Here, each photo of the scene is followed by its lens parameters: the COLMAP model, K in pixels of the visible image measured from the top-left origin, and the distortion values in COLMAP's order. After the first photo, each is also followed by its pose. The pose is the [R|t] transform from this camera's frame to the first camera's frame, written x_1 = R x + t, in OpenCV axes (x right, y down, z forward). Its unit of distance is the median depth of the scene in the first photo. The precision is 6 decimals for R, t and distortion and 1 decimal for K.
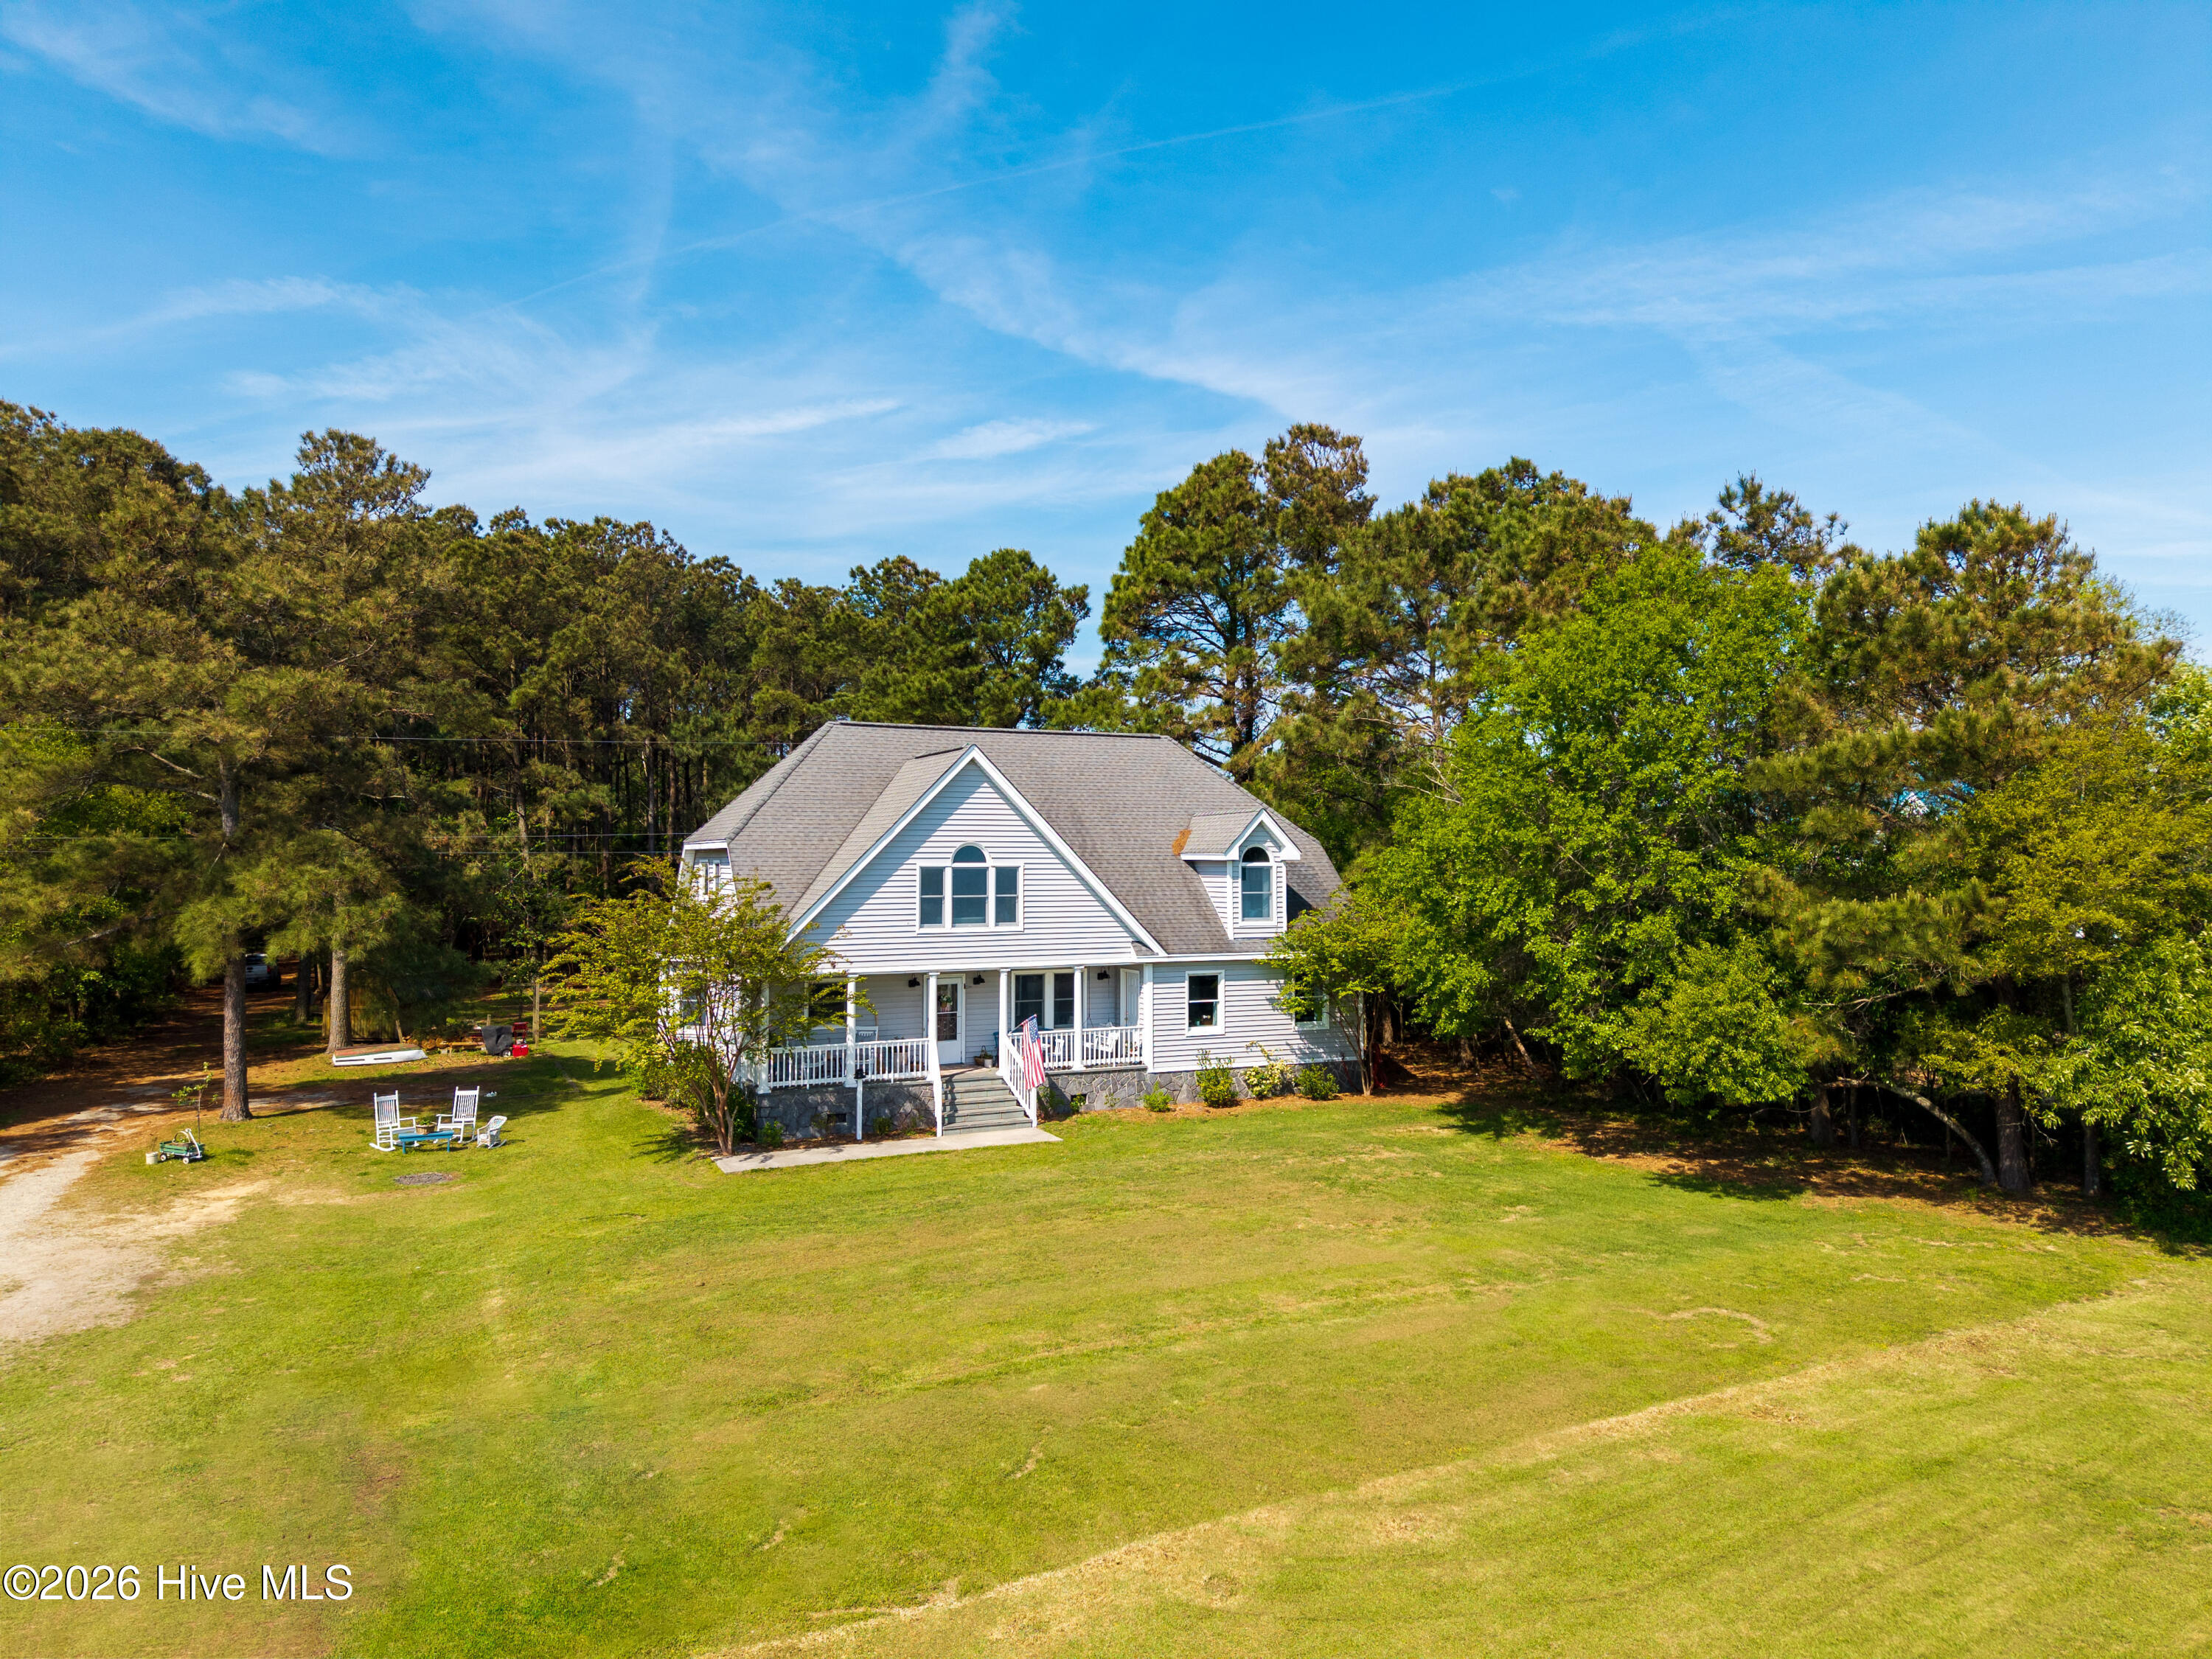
lens RADIAL K [[1478.0, 0, 1097.3], [0, 1478.0, 796.4], [0, 0, 1]] dist [0.028446, -0.030236]
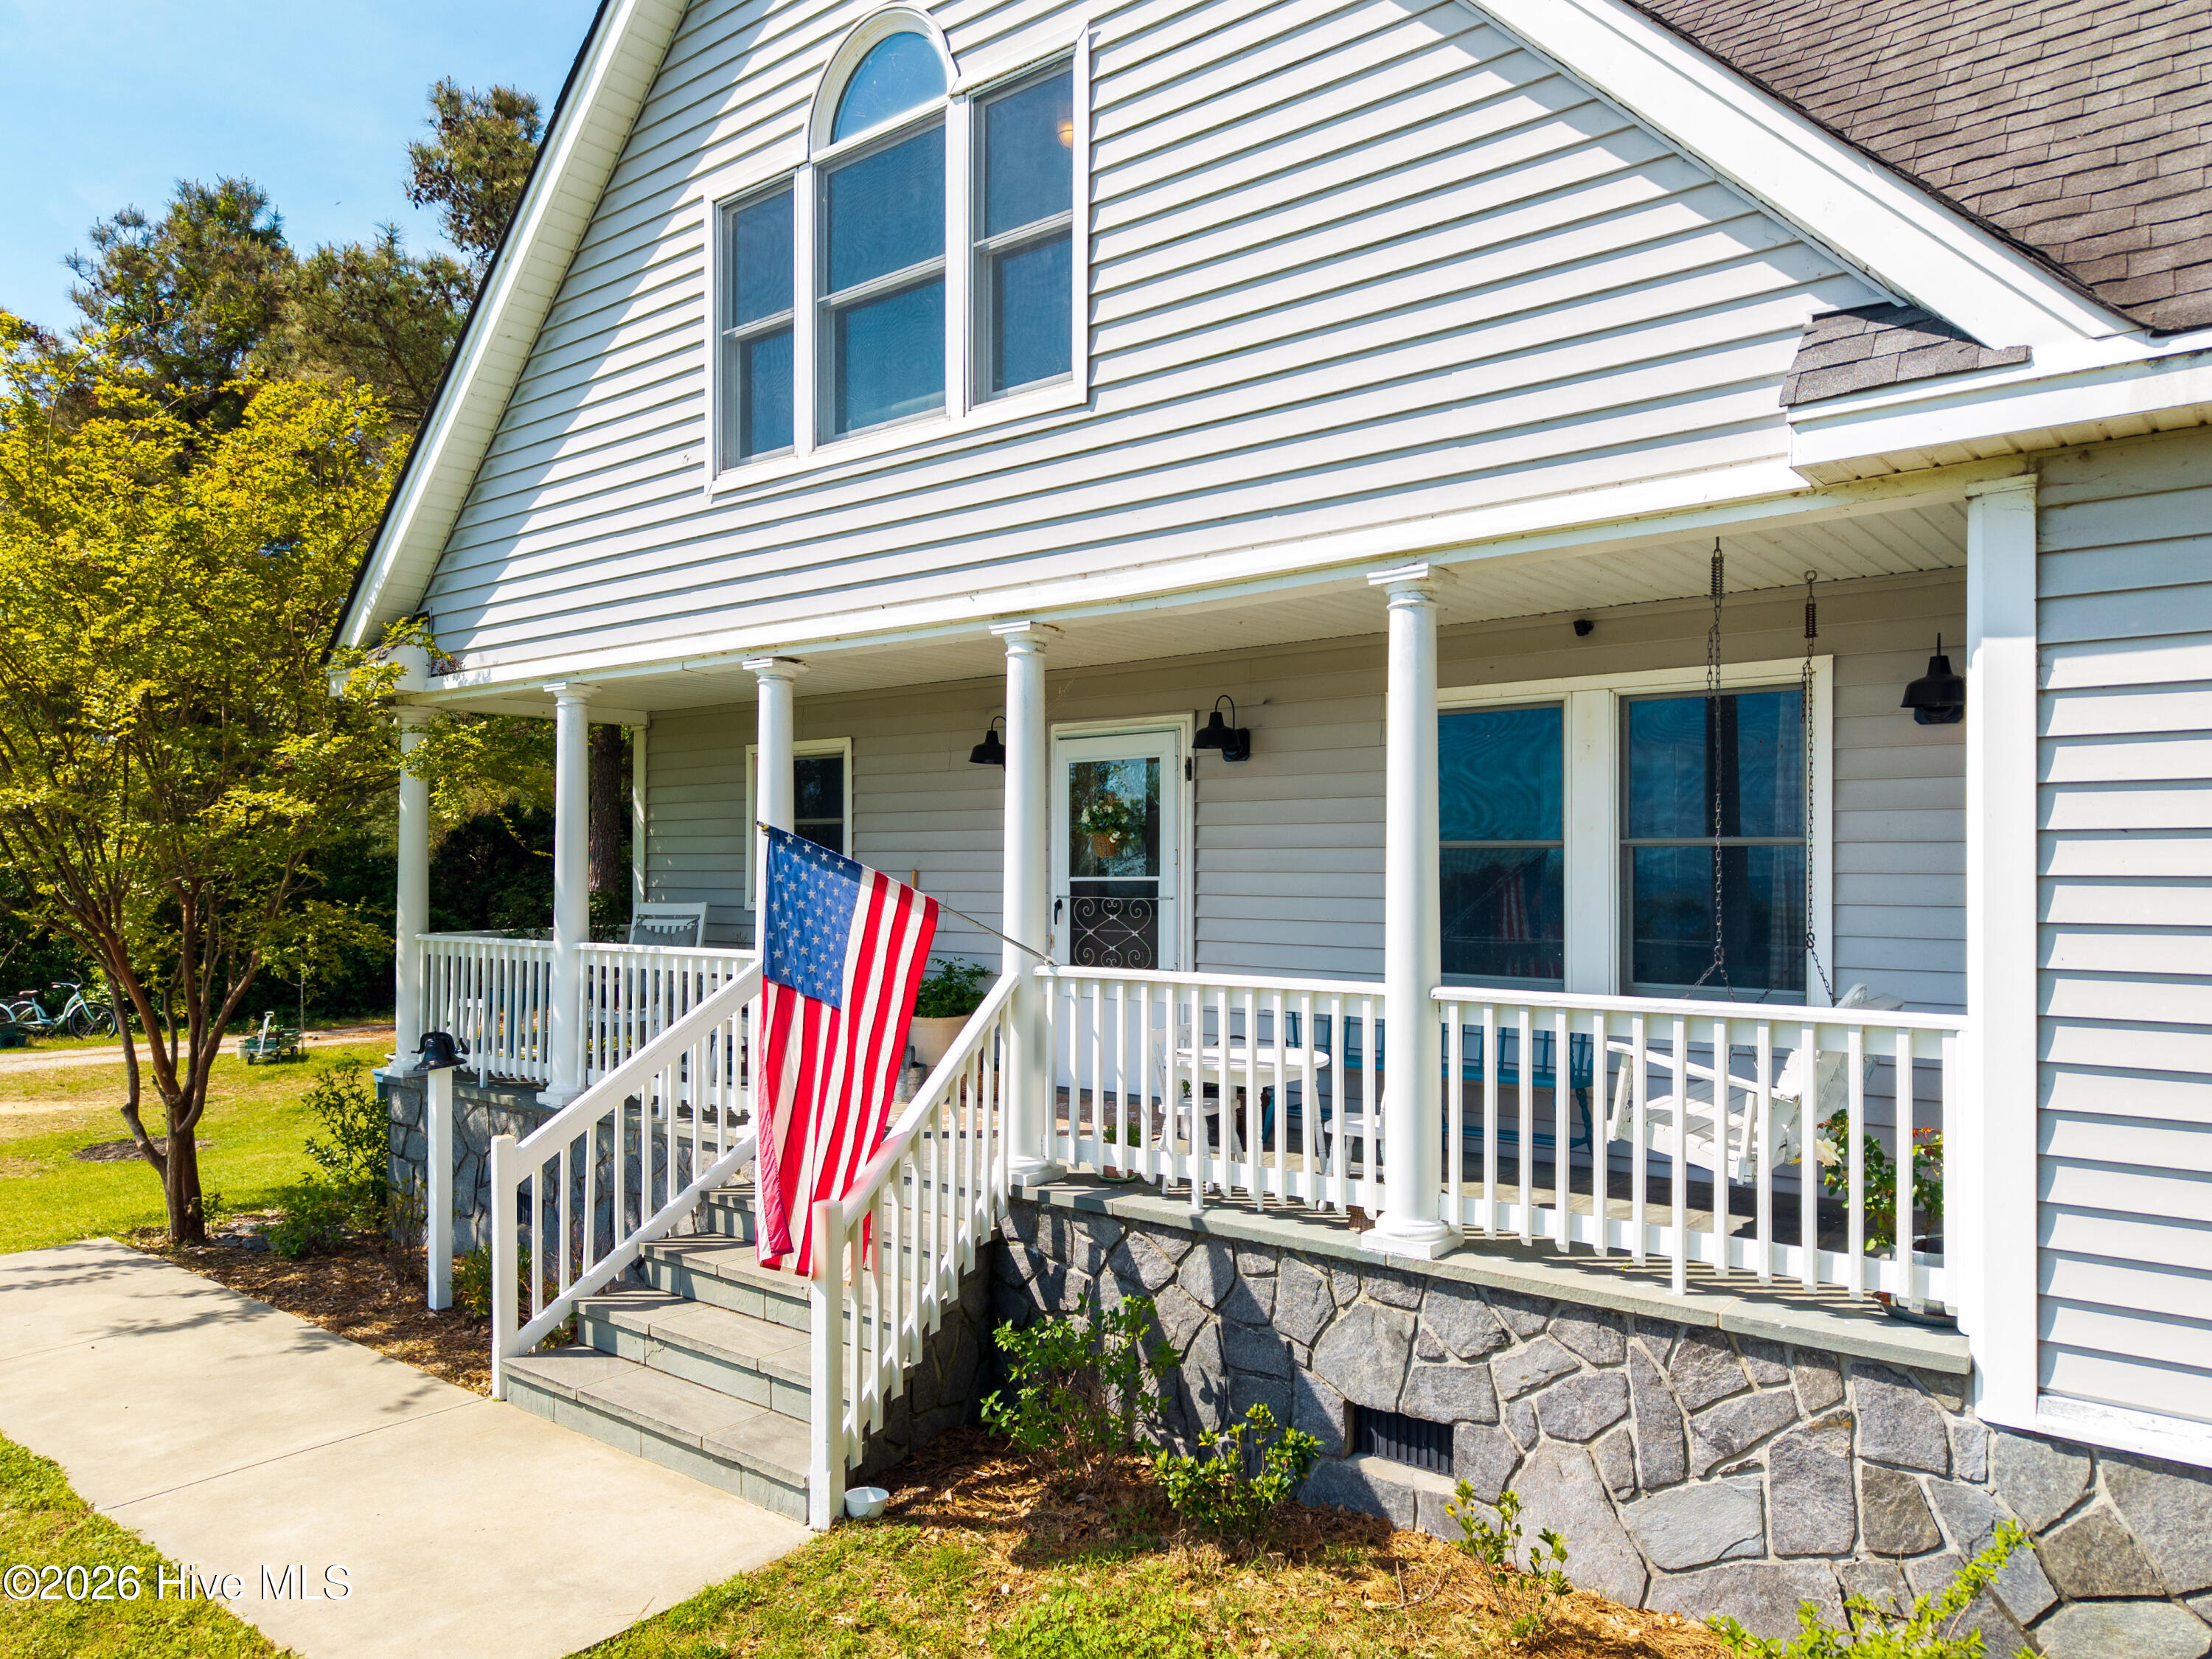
lens RADIAL K [[1478.0, 0, 1110.8], [0, 1478.0, 873.0], [0, 0, 1]] dist [0.028446, -0.030236]
pose [[0.454648, 0.004981, -0.890657, 0.108687], [0.037334, 0.998999, 0.024645, 0.141636], [0.889888, -0.044457, 0.454007, 0.906172]]
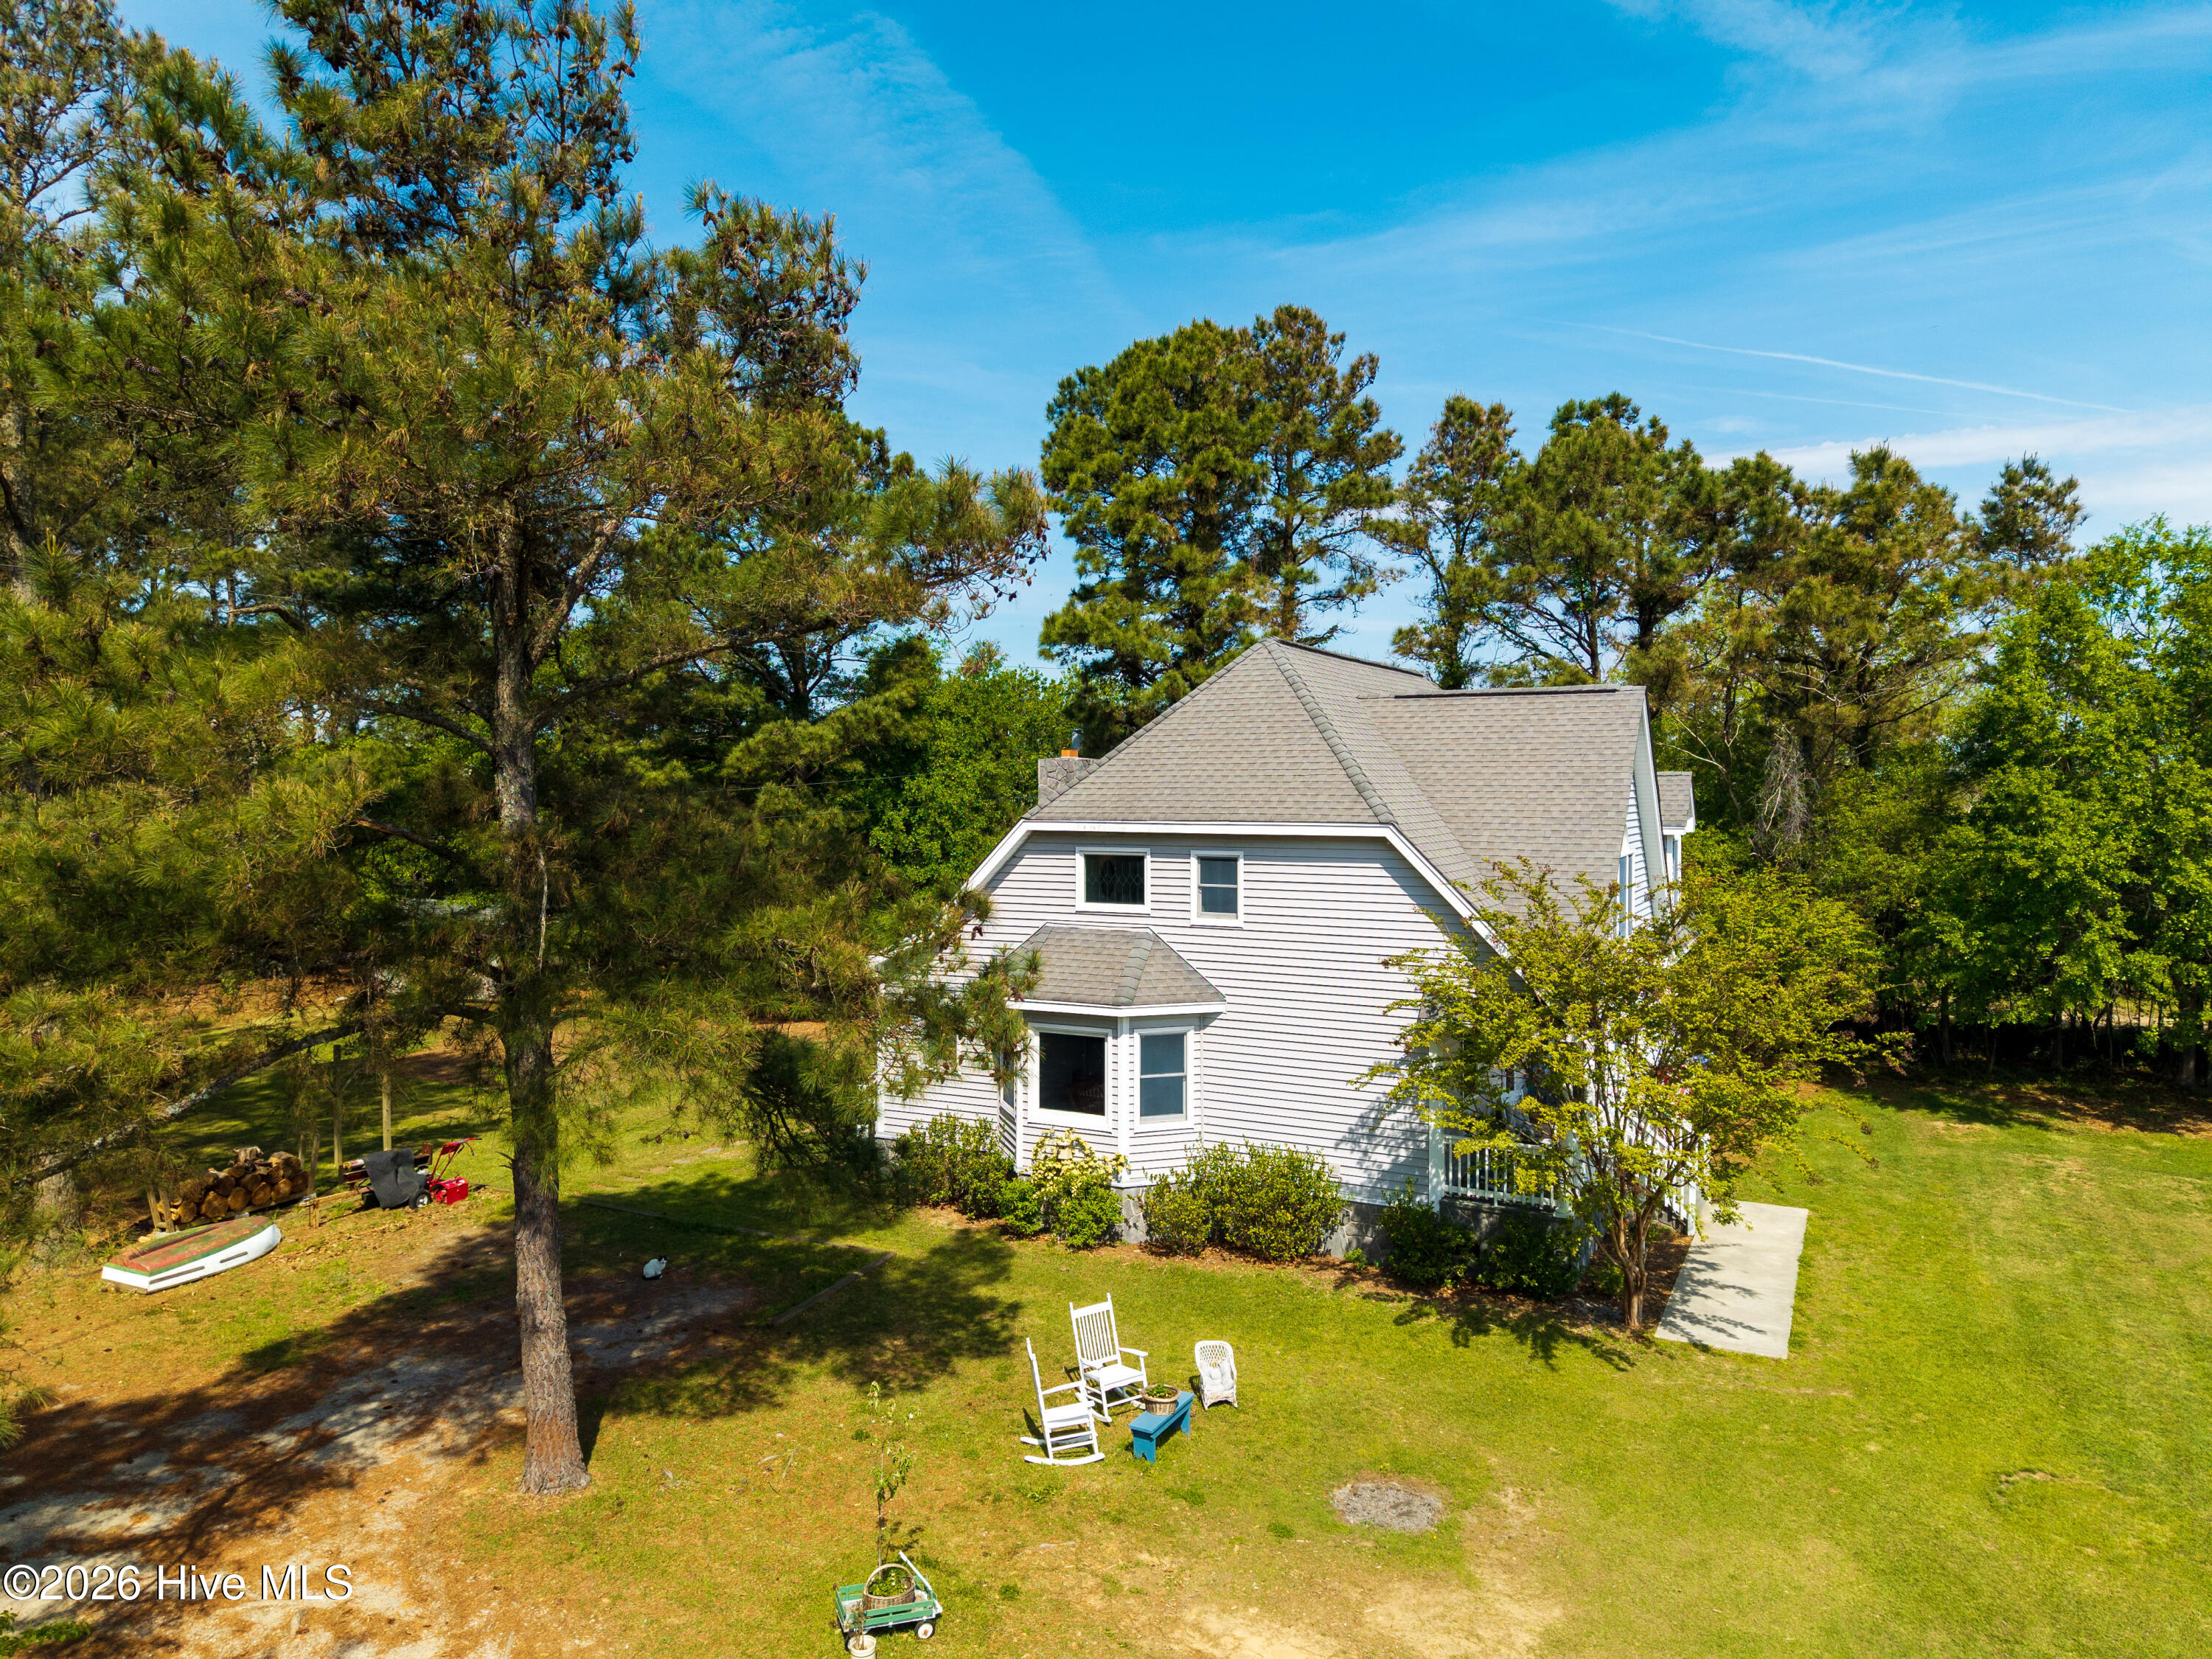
lens RADIAL K [[1478.0, 0, 1104.4], [0, 1478.0, 809.2], [0, 0, 1]] dist [0.028446, -0.030236]
pose [[0.782495, -0.010703, 0.622565, -0.719997], [-0.026707, 0.998355, 0.050732, -0.005160], [-0.622084, -0.056325, 0.780922, 0.573708]]
